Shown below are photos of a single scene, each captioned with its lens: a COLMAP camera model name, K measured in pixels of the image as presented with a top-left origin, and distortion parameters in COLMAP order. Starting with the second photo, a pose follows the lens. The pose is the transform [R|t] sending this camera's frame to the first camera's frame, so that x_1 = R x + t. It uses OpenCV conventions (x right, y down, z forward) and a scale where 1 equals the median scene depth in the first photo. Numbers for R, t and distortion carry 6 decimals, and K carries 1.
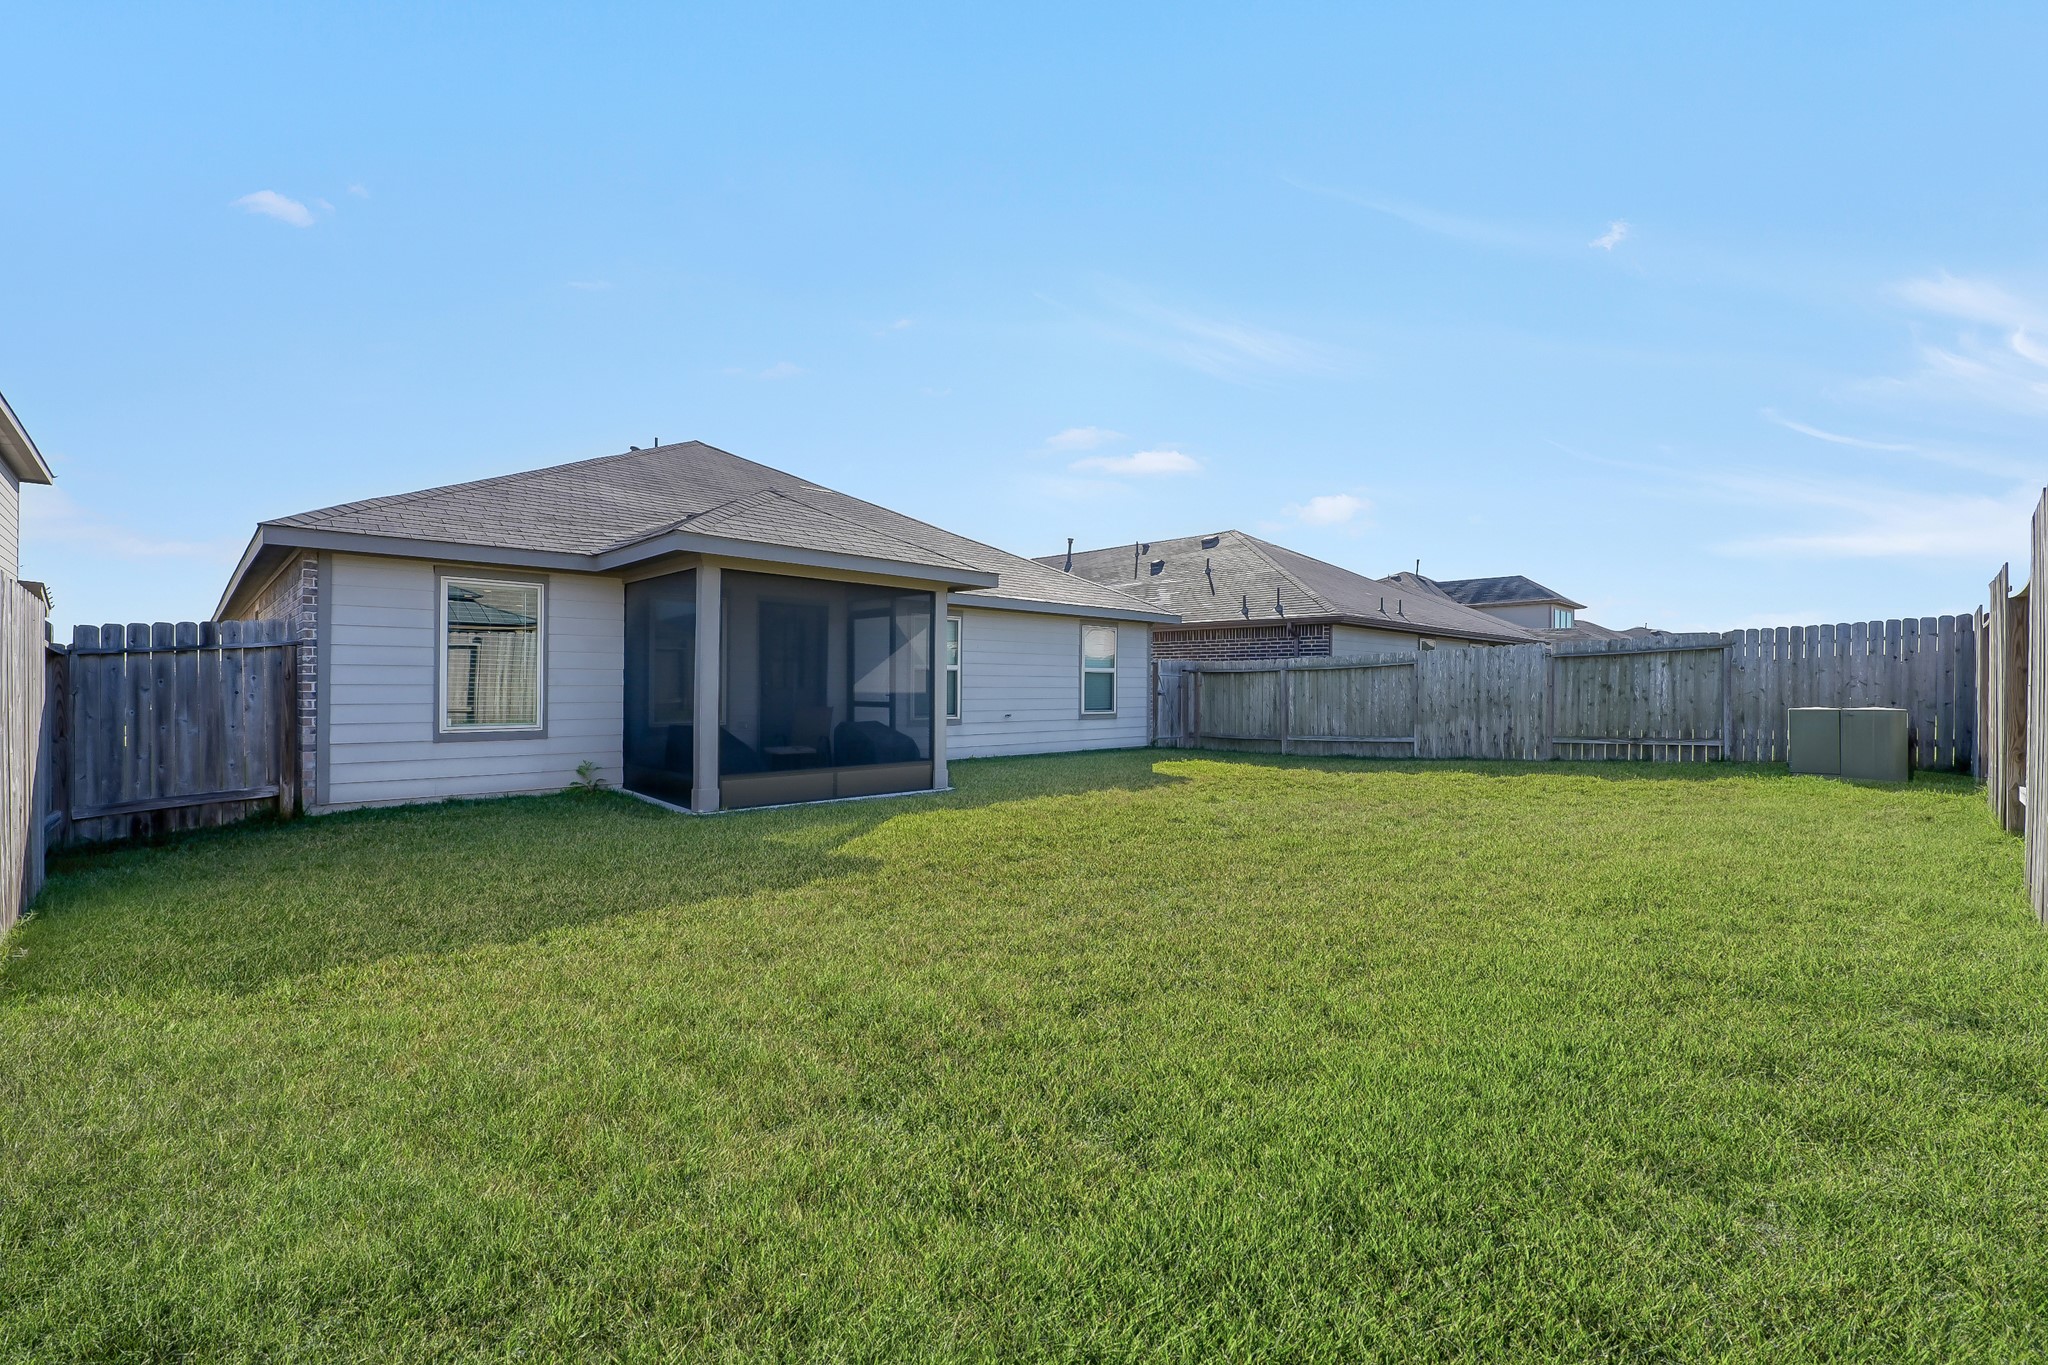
lens RADIAL K [[875.8, 0, 1026.0], [0, 875.8, 686.8], [0, 0, 1]] dist [0.000418, 0.006618]
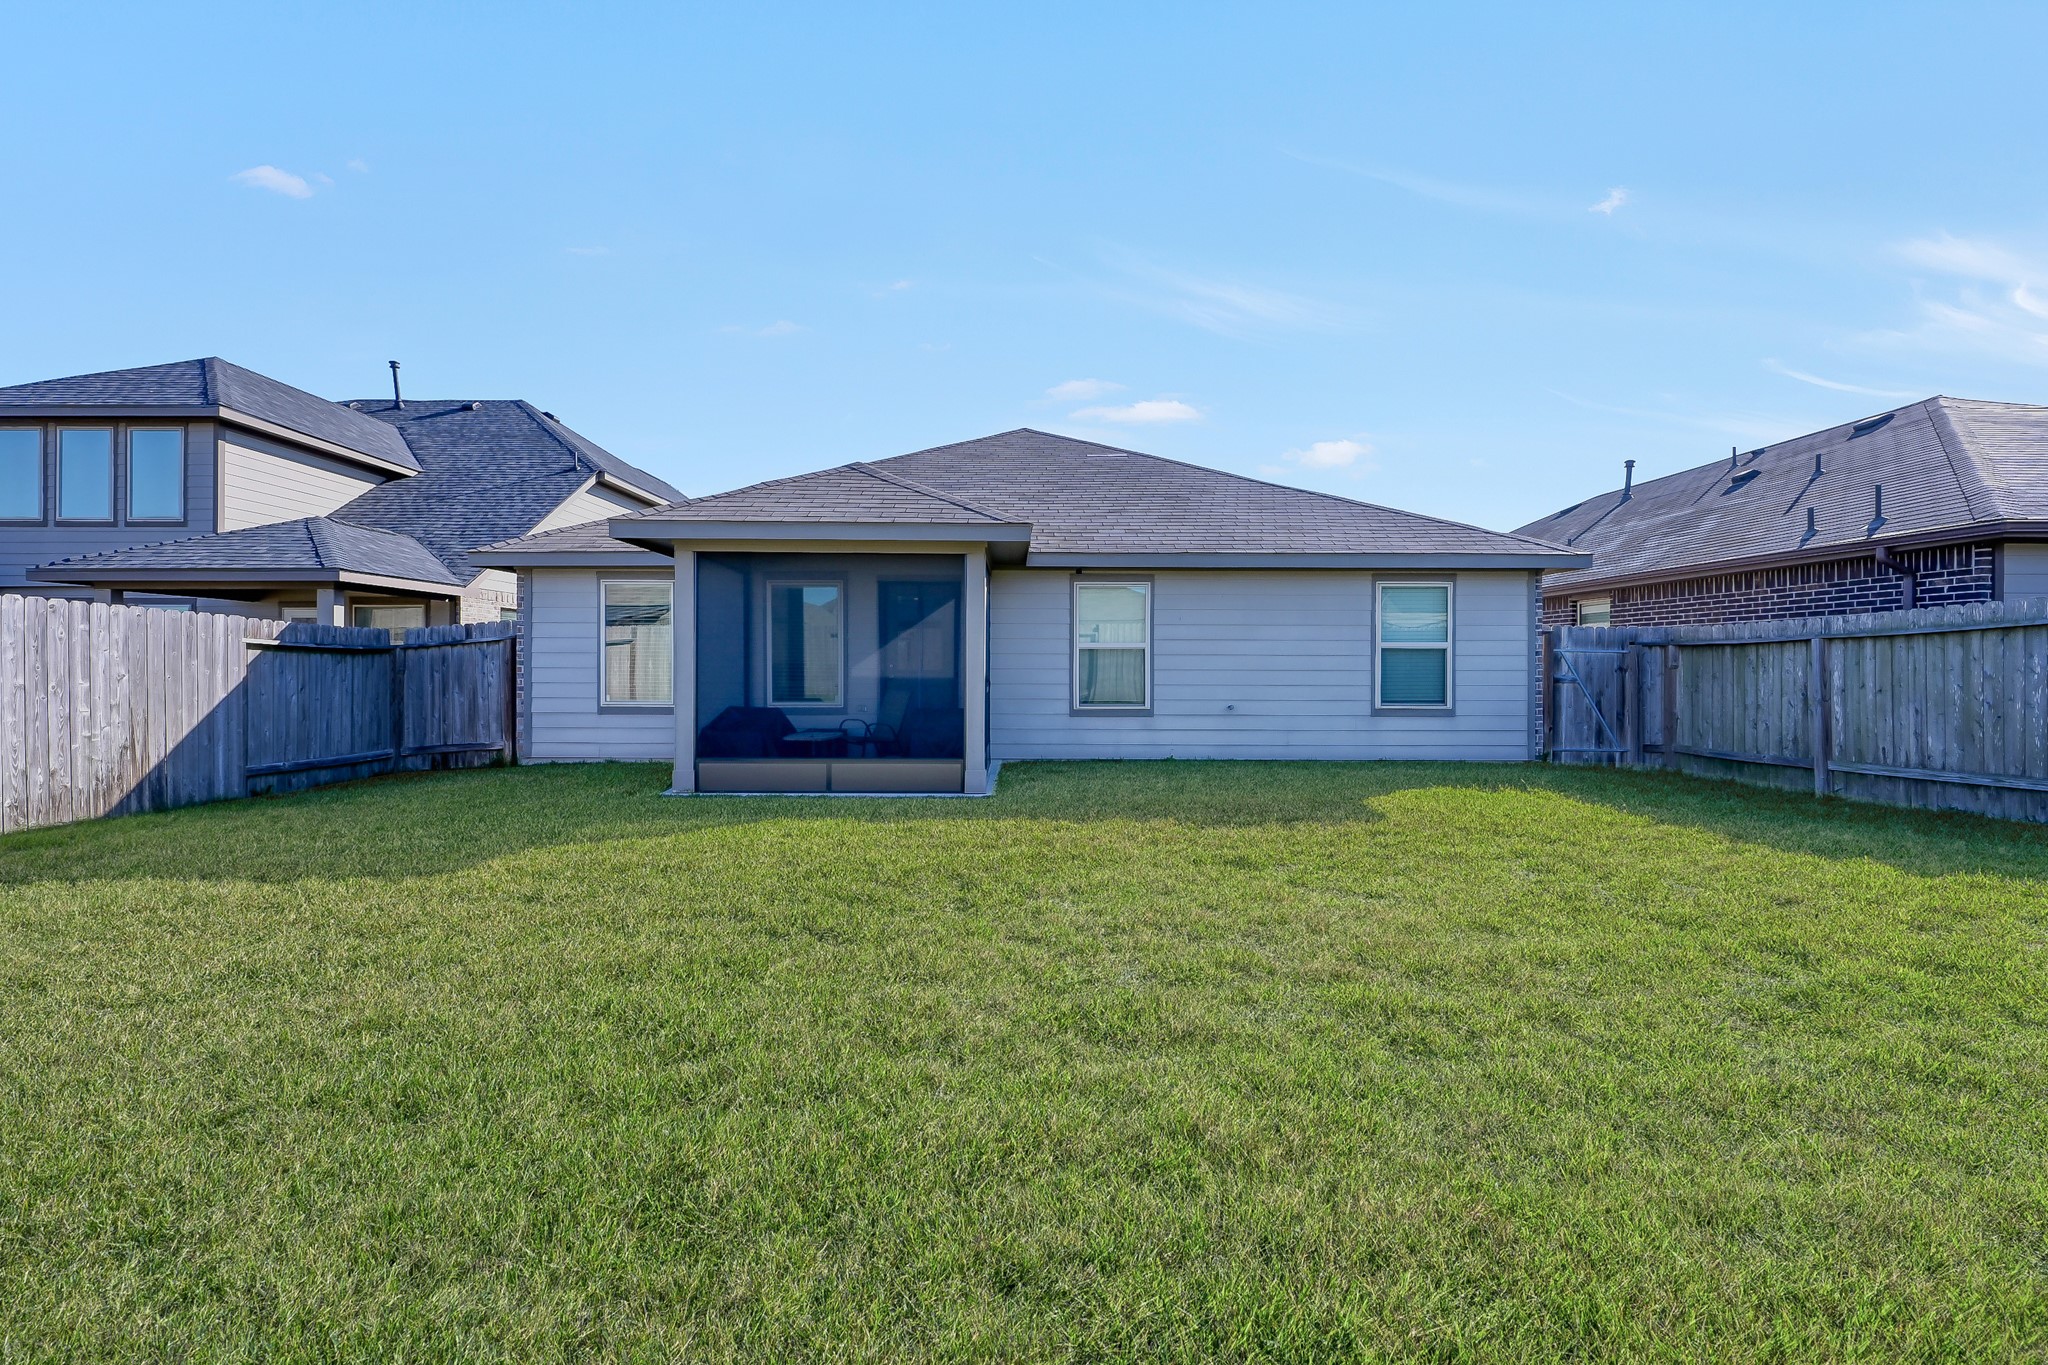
lens RADIAL K [[829.0, 0, 1024.0], [0, 829.0, 682.5], [0, 0, 1]] dist [0.002733, 0.000152]
pose [[0.716190, 0.011363, -0.697813, 0.330038], [-0.000093, 0.999869, 0.016186, -0.000352], [0.697905, -0.011528, 0.716097, 0.328319]]
